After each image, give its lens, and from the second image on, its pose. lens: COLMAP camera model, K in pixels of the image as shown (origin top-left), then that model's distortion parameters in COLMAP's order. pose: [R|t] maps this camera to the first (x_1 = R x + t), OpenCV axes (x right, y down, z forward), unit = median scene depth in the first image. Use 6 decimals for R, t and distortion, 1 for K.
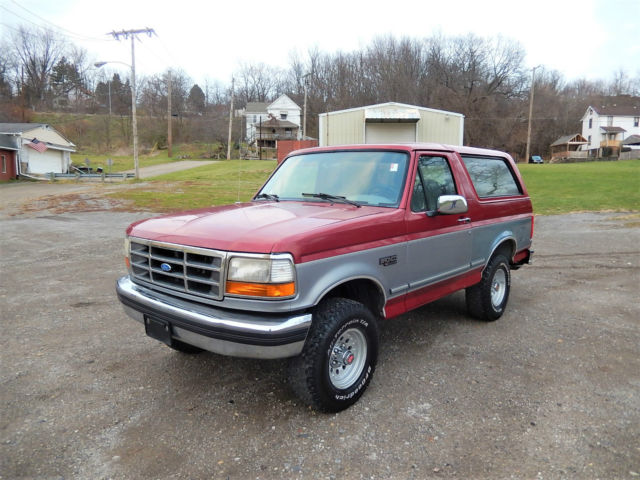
lens RADIAL K [[486.9, 0, 320.7], [0, 486.9, 252.3], [0, 0, 1]] dist [-0.014891, -0.003953]
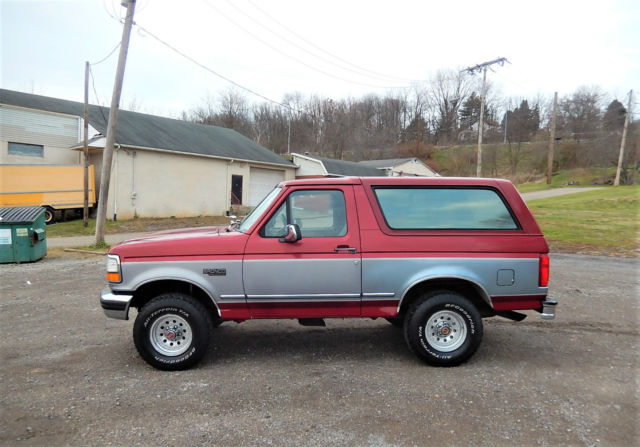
lens RADIAL K [[502.7, 0, 292.9], [0, 502.7, 254.2], [0, 0, 1]] dist [-0.032664, -0.003469]
pose [[0.662596, 0.073092, -0.745402, 0.156151], [-0.113931, 0.993481, -0.003857, -0.006007], [0.740261, 0.087480, 0.666604, 0.030089]]
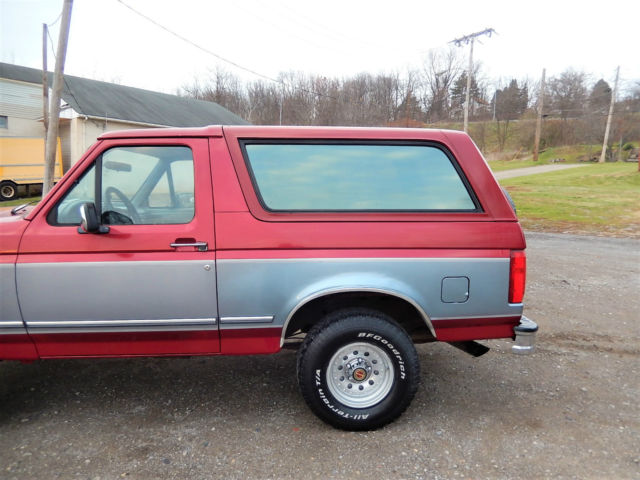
lens RADIAL K [[486.9, 0, 317.5], [0, 486.9, 245.7], [0, 0, 1]] dist [-0.014891, -0.003953]
pose [[0.701273, 0.093829, -0.706691, 0.129549], [-0.111150, 0.993568, 0.021620, -0.014865], [0.704174, 0.063387, 0.707192, 0.102851]]
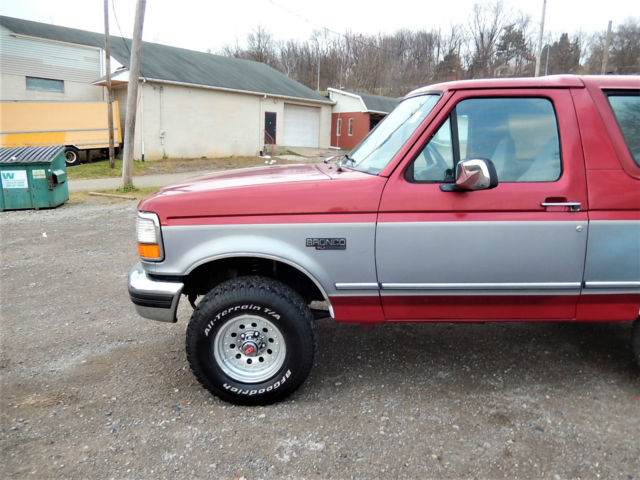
lens RADIAL K [[486.9, 0, 307.3], [0, 486.9, 257.7], [0, 0, 1]] dist [-0.014891, -0.003953]
pose [[0.647405, 0.168796, -0.743219, 0.082256], [-0.113982, 0.985643, 0.124567, -0.006342], [0.753575, 0.004069, 0.657350, 0.059083]]
